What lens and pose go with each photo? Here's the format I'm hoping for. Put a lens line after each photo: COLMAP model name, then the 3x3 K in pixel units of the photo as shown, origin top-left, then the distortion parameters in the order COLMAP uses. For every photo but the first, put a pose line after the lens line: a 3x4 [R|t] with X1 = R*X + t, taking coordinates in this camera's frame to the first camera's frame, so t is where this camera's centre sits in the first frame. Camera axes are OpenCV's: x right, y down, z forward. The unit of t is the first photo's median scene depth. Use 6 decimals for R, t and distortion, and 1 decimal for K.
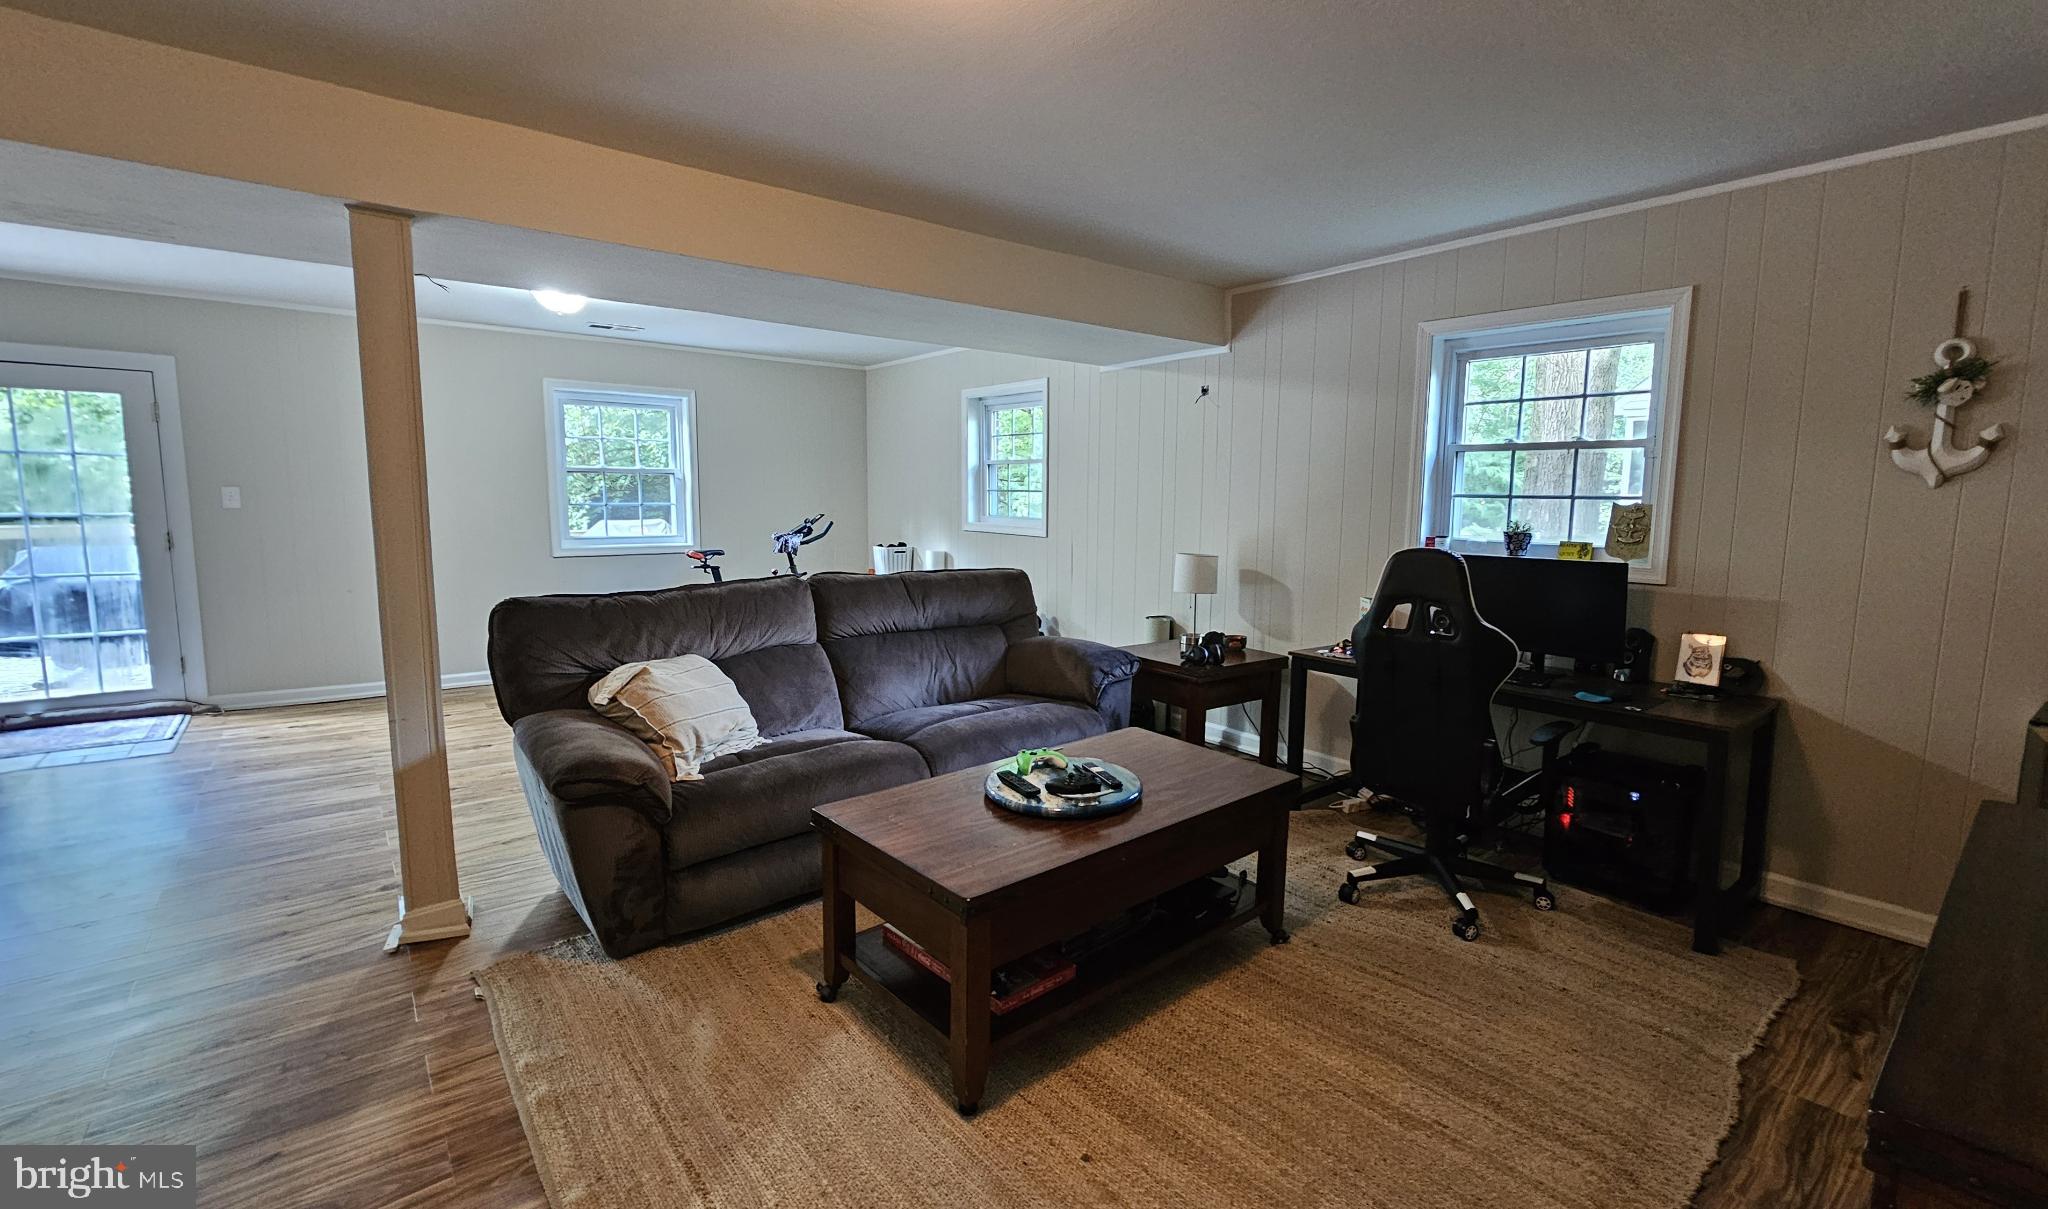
lens RADIAL K [[852.8, 0, 1024.0], [0, 852.8, 604.5], [0, 0, 1]] dist [0.003738, 0.000438]
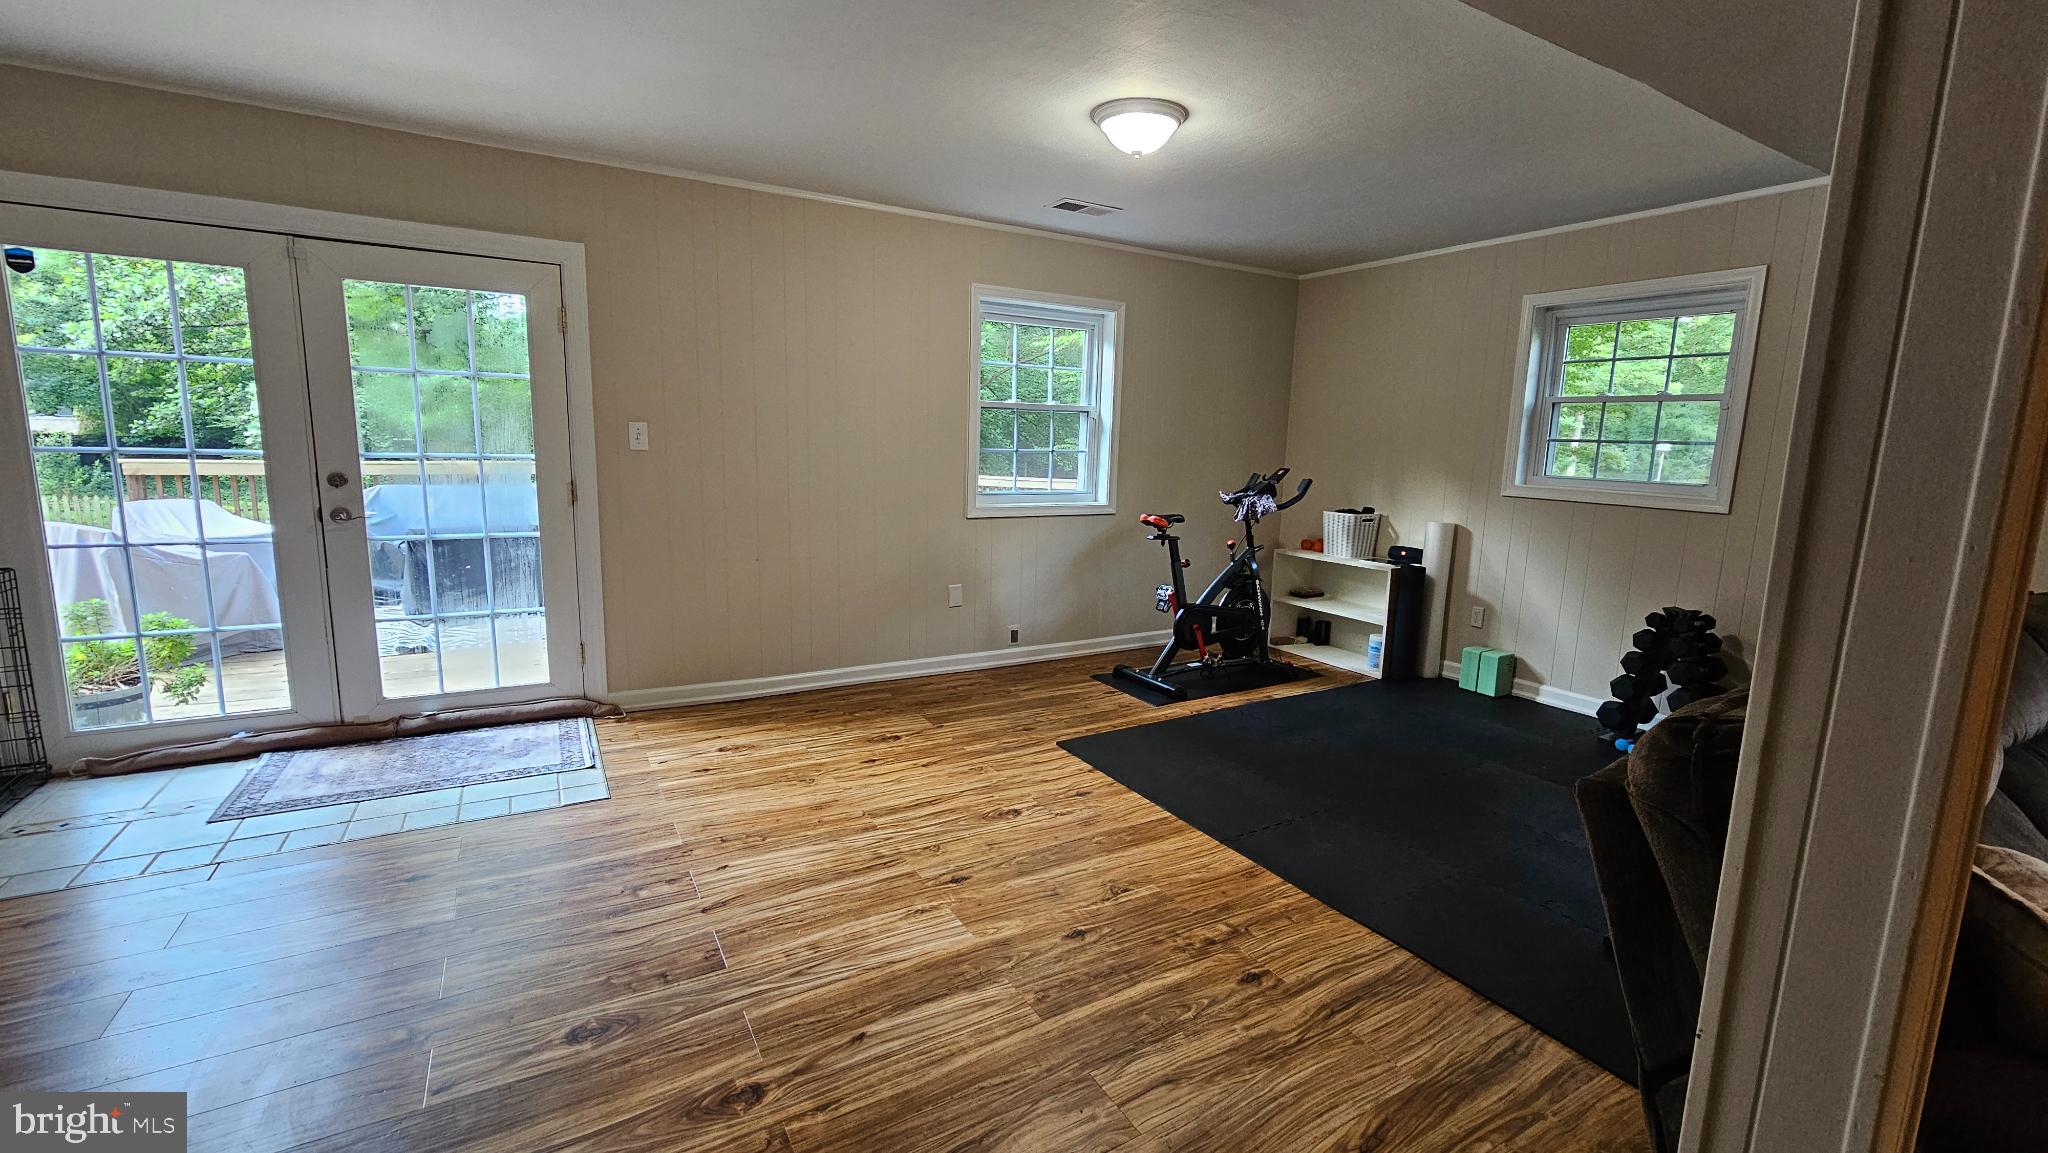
lens RADIAL K [[841.6, 0, 1024.0], [0, 841.6, 576.5], [0, 0, 1]] dist [0.002212, -0.000037]
pose [[0.985360, 0.042190, -0.165185, -0.434152], [-0.036979, 0.998720, 0.034499, -0.036333], [0.166429, -0.027886, 0.985659, 0.296174]]
